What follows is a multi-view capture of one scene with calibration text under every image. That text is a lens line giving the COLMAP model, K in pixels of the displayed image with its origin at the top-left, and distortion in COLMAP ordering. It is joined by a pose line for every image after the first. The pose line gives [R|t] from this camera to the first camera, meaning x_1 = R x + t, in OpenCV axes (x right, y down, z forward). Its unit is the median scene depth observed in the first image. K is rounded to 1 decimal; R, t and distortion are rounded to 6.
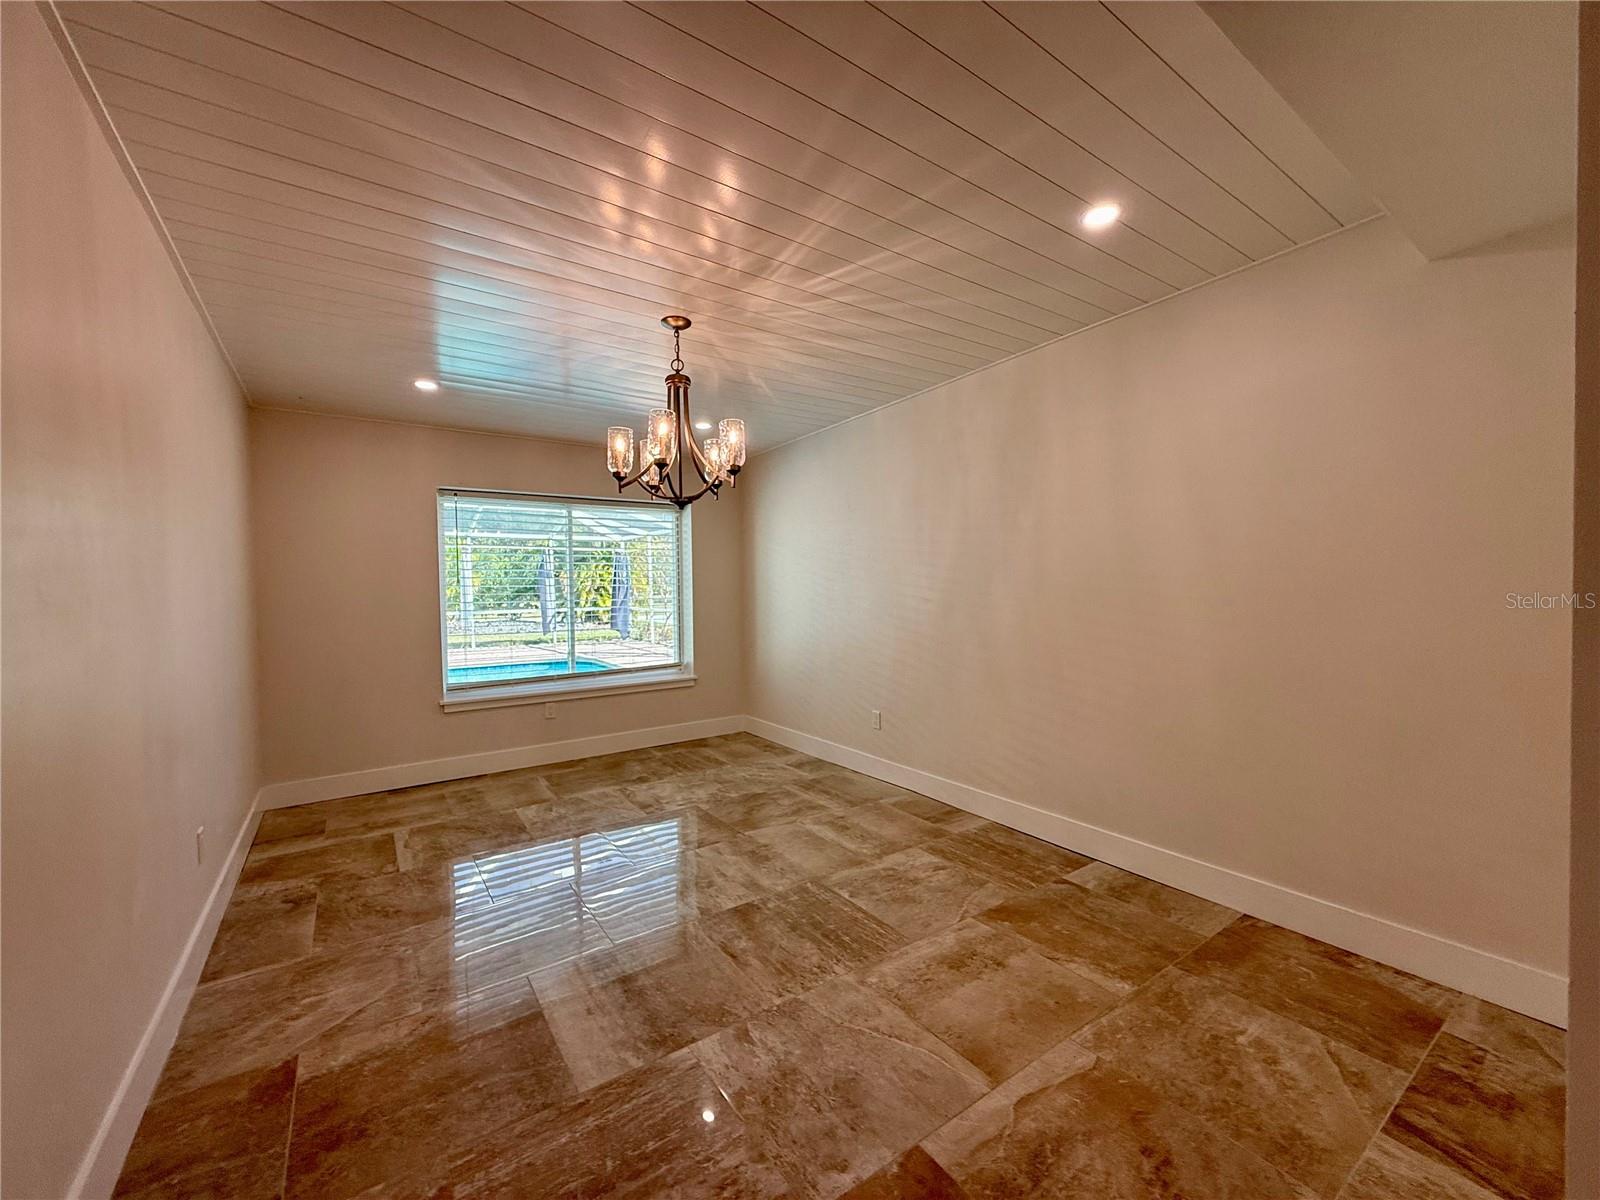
lens RADIAL K [[641.0, 0, 798.8], [0, 641.0, 597.5], [0, 0, 1]] dist [-0.003539, 0.000722]
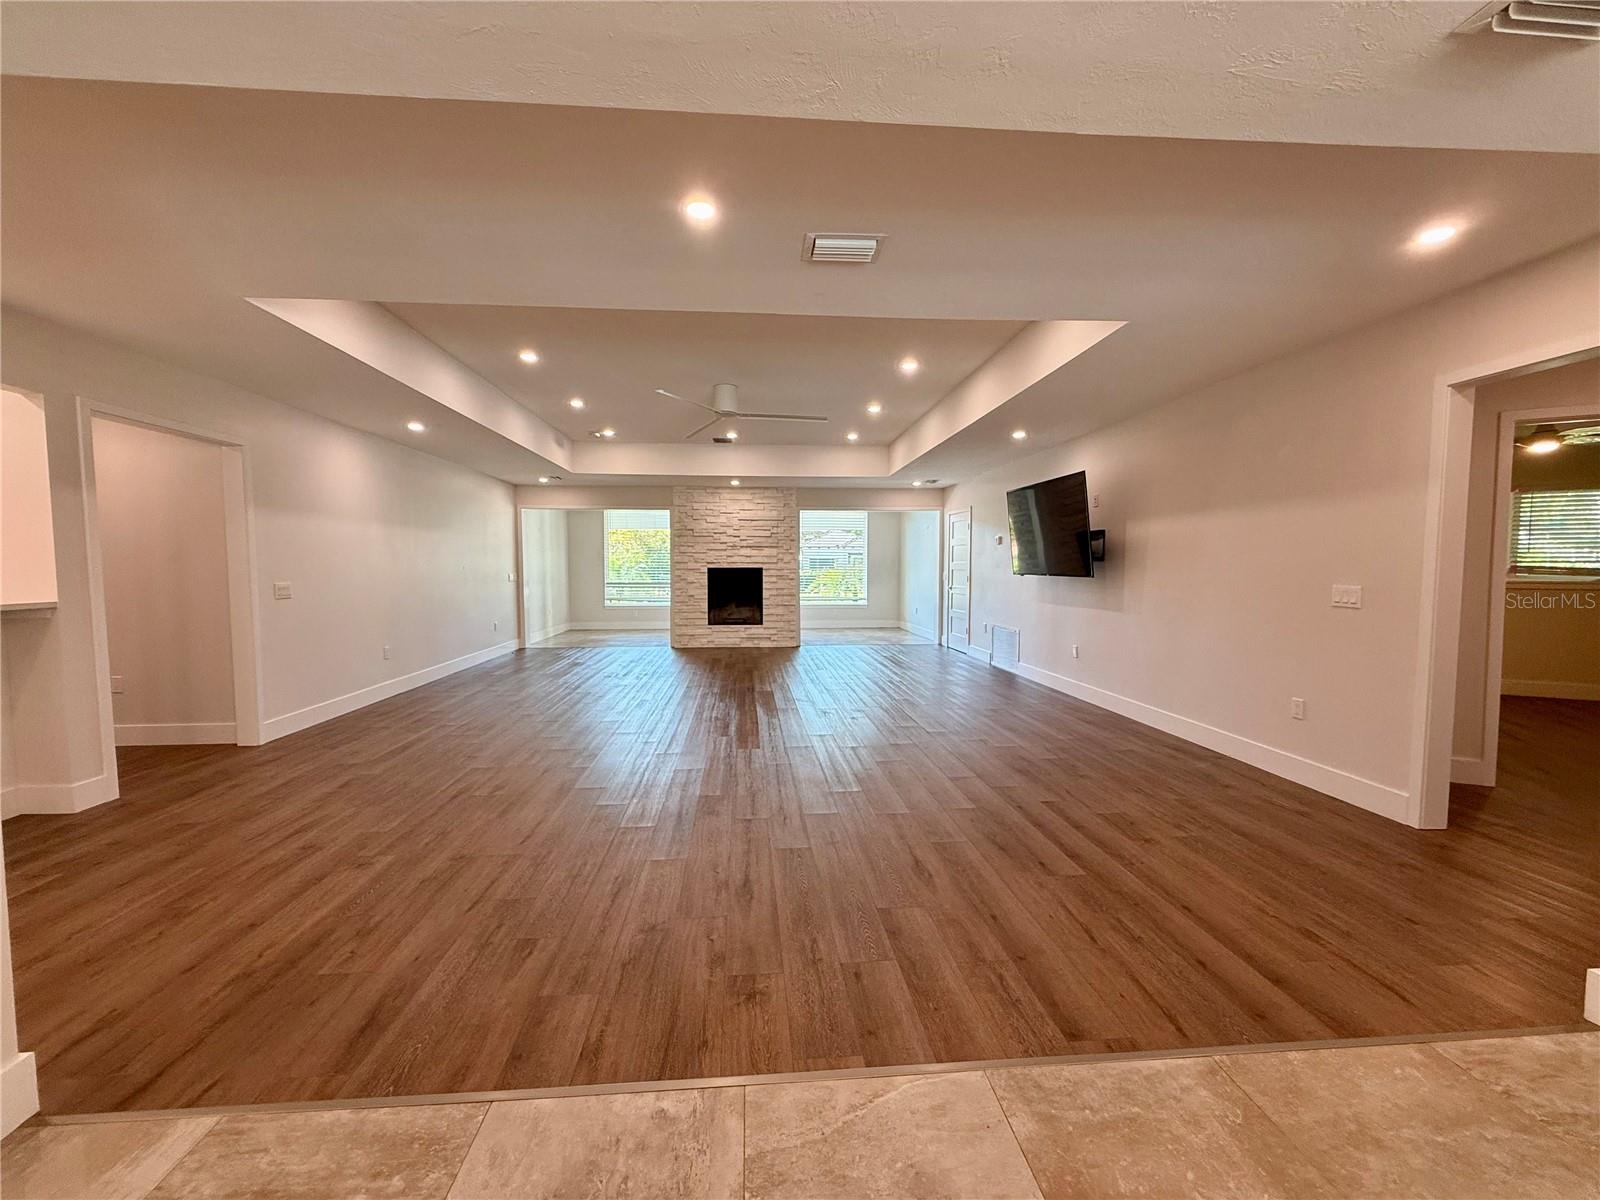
lens RADIAL K [[641.0, 0, 796.1], [0, 641.0, 603.5], [0, 0, 1]] dist [-0.003539, 0.000722]
pose [[-0.861027, -0.017167, 0.508269, -0.619339], [0.023810, 0.996973, 0.074007, -0.013188], [-0.508001, 0.075824, -0.858012, 1.662806]]
